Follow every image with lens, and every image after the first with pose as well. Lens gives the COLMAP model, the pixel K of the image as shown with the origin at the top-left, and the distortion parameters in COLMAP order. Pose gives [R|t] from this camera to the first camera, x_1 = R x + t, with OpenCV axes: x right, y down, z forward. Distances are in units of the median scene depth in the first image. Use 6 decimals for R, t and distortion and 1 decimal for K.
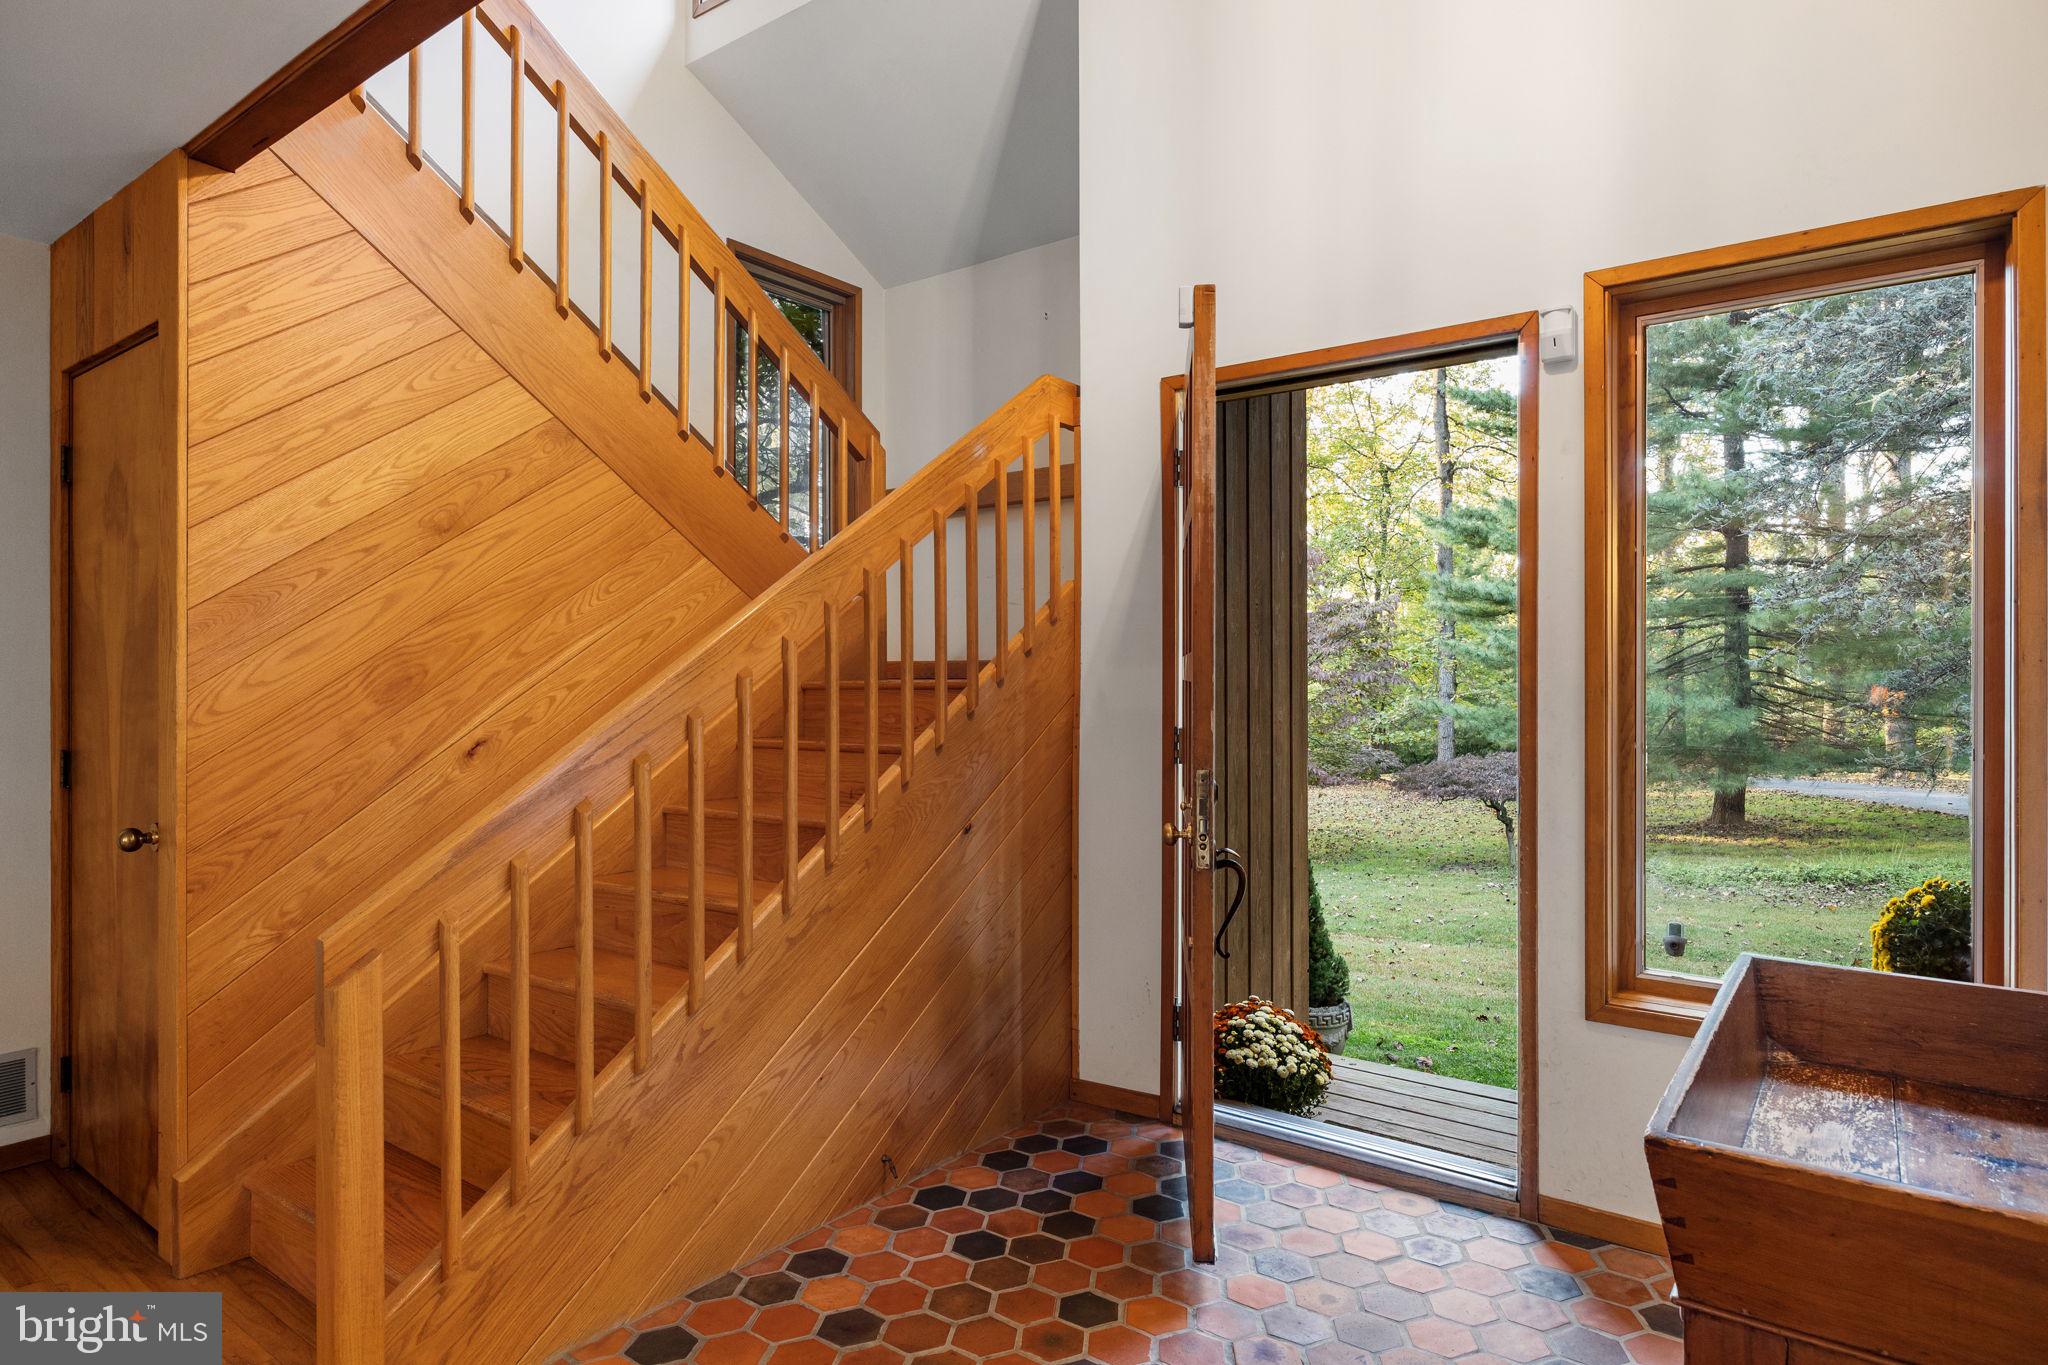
lens RADIAL K [[1157.9, 0, 1024.0], [0, 1157.9, 682.5], [0, 0, 1]] dist [-0.000175, -0.000137]
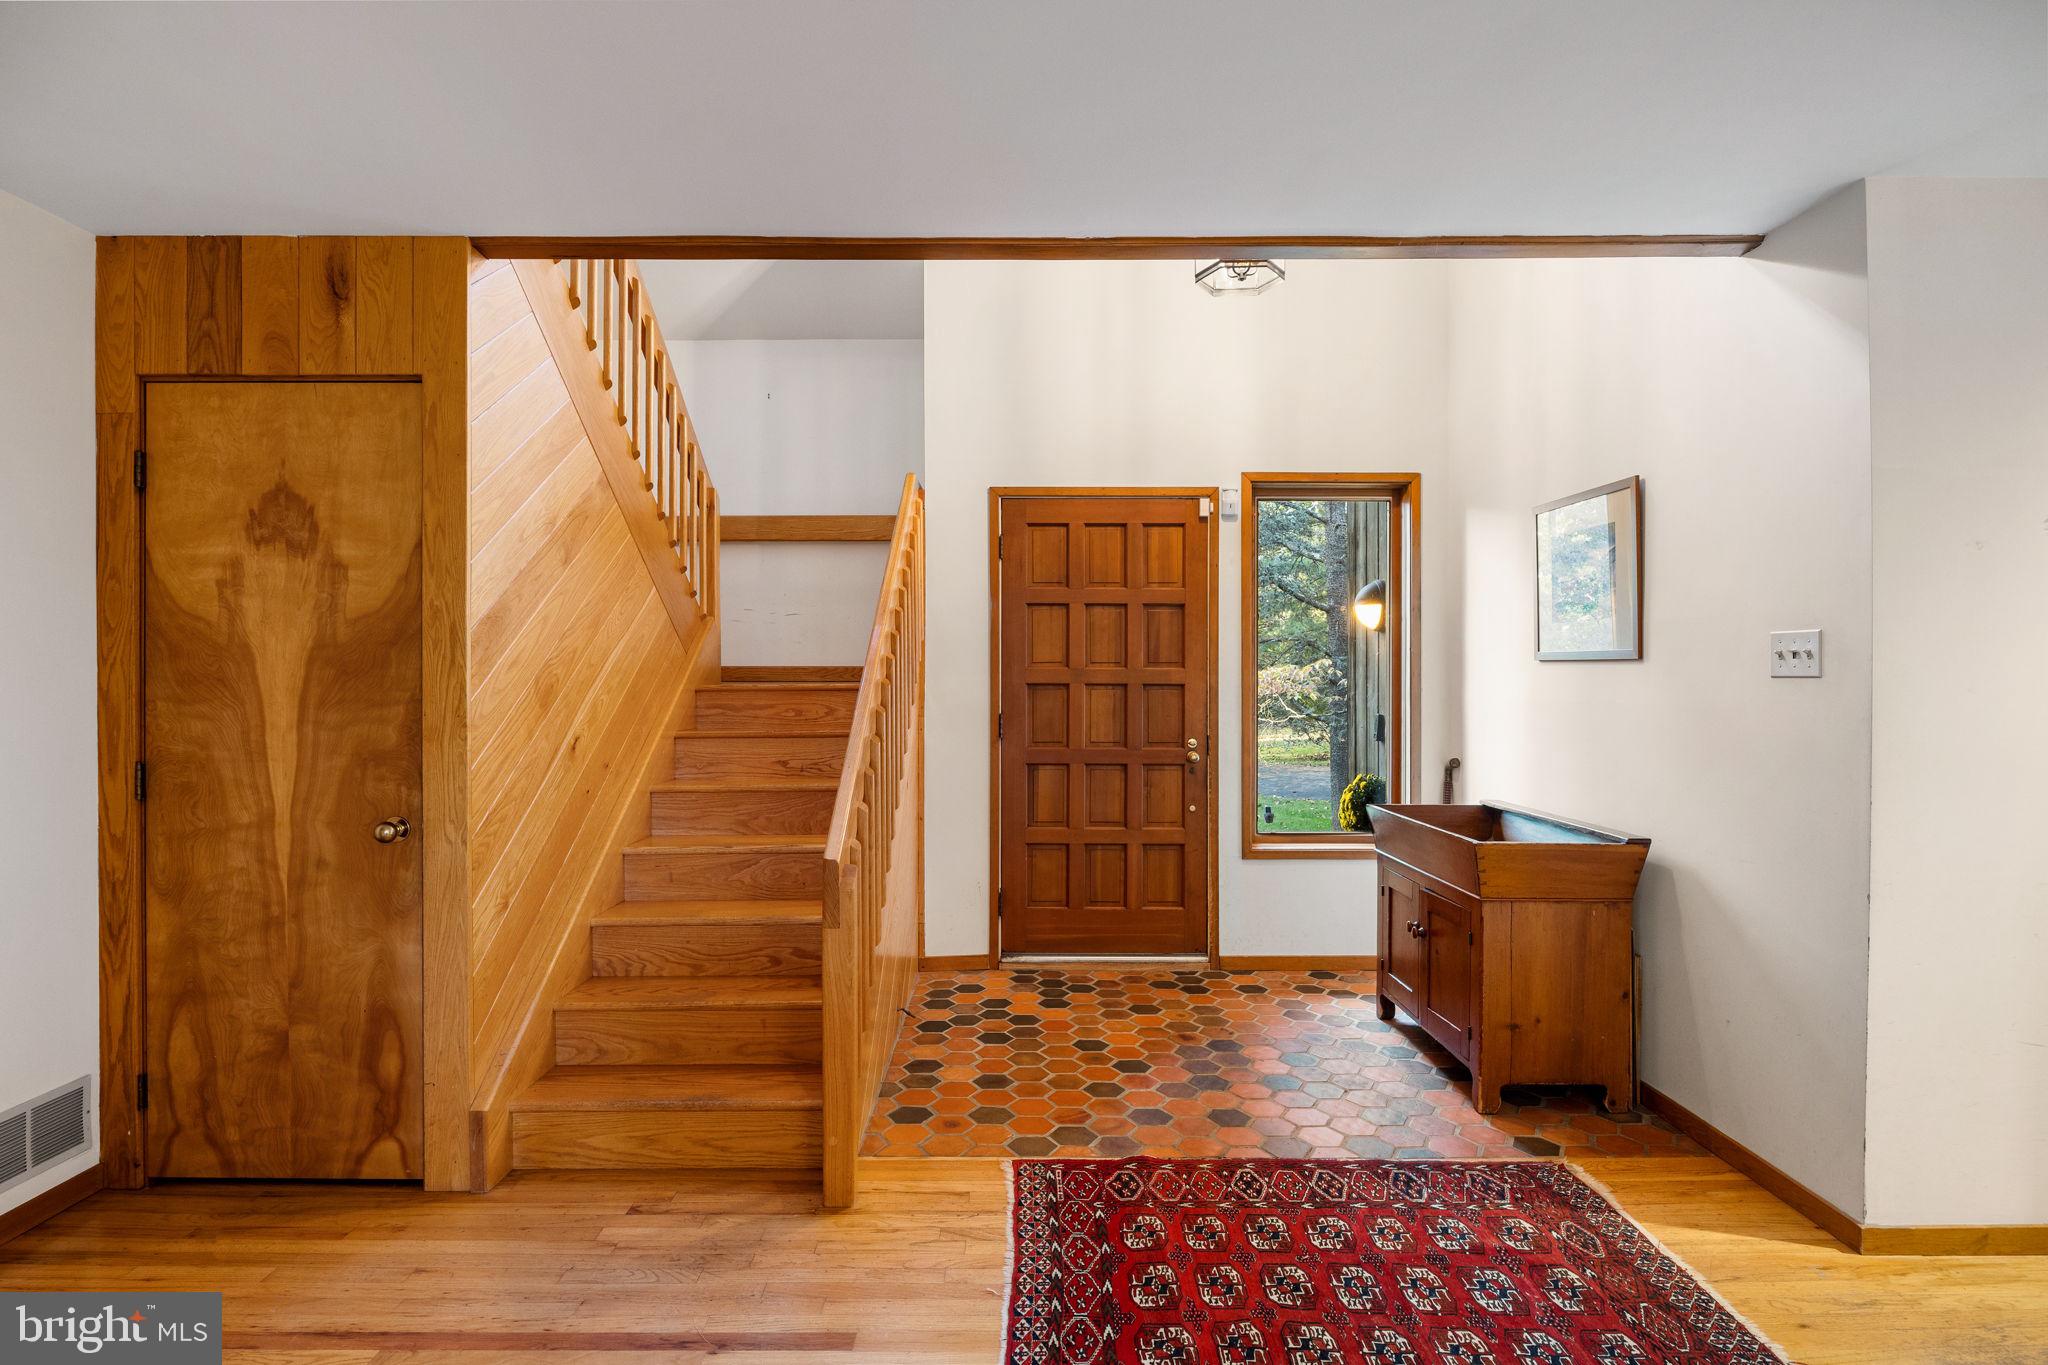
lens RADIAL K [[1063.3, 0, 1024.0], [0, 1063.3, 682.5], [0, 0, 1]] dist [-0.006324, -0.000975]
pose [[0.794181, -0.005346, 0.607657, -0.863028], [0.003709, 0.999985, 0.003949, -0.010758], [-0.607669, -0.000882, 0.794190, -0.183497]]
